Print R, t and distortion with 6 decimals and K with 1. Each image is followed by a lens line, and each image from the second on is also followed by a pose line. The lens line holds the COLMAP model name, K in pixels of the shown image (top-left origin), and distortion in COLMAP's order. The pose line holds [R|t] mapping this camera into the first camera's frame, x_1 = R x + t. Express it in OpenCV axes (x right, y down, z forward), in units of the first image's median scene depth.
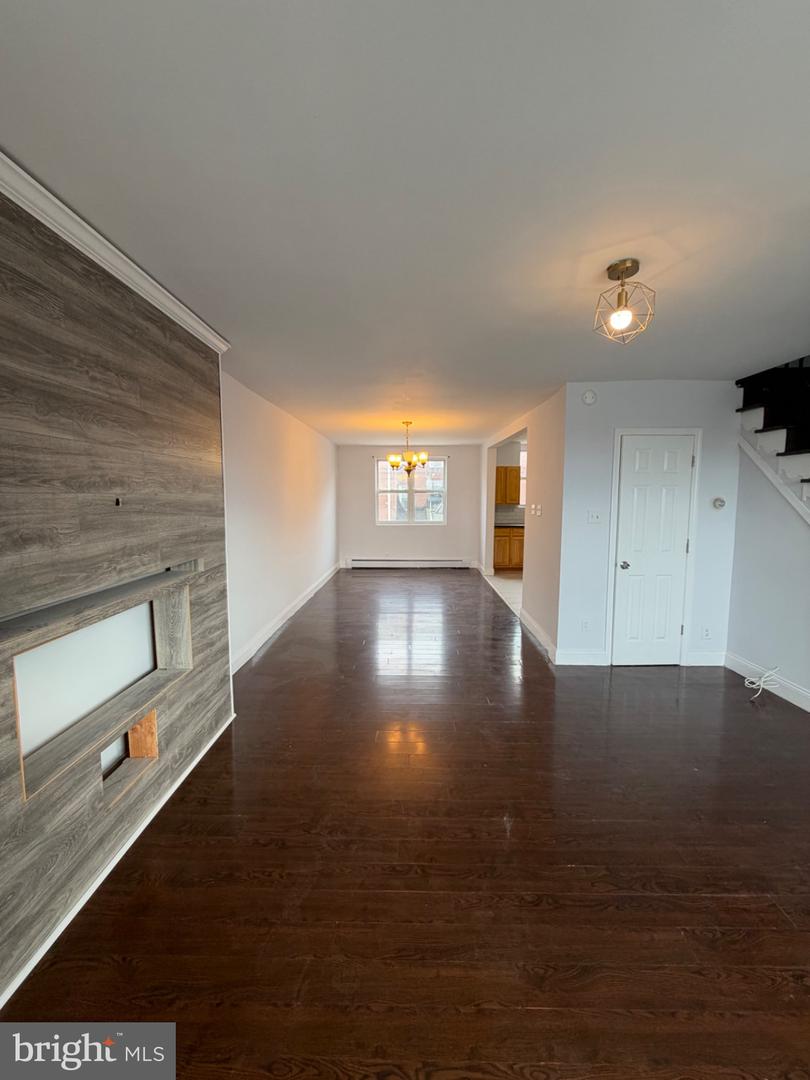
lens RADIAL K [[431.0, 0, 404.5], [0, 431.0, 536.6], [0, 0, 1]] dist [0.000276, 0.000060]
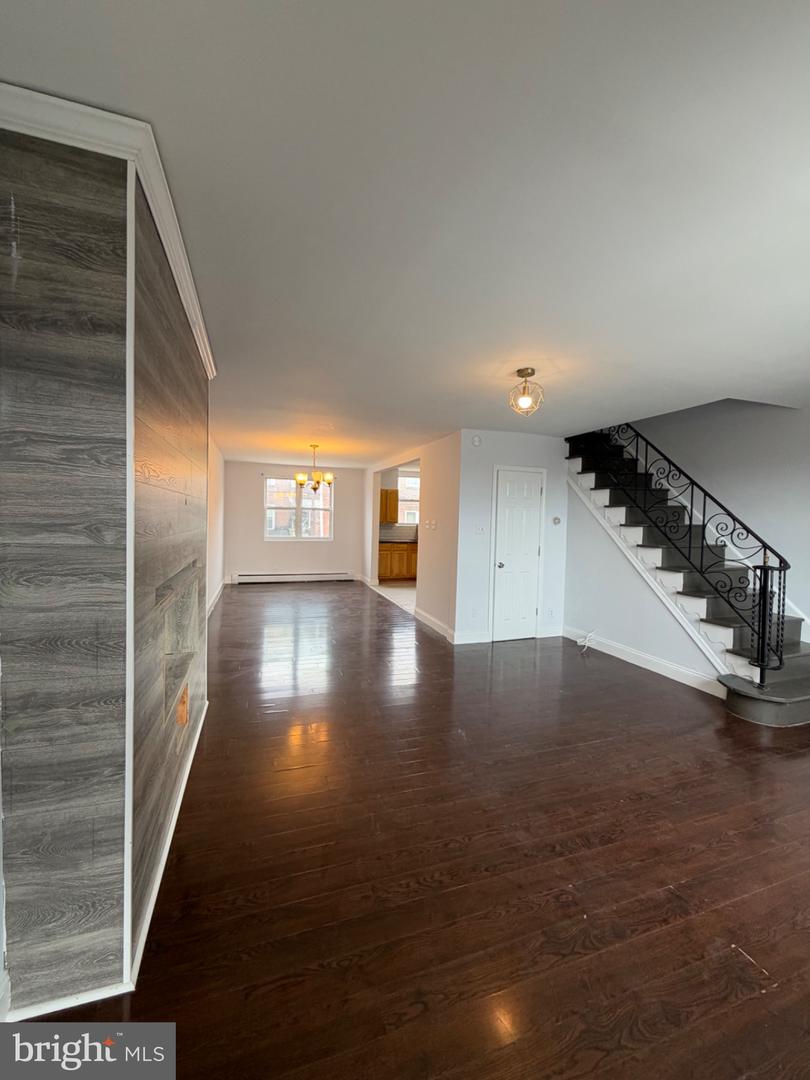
lens RADIAL K [[431.0, 0, 404.5], [0, 431.0, 536.6], [0, 0, 1]] dist [0.000276, 0.000060]
pose [[0.940461, 0.008422, 0.339796, -0.226673], [0.008816, 0.998752, -0.049155, 0.039199], [-0.339786, 0.049224, 0.939214, -0.168418]]
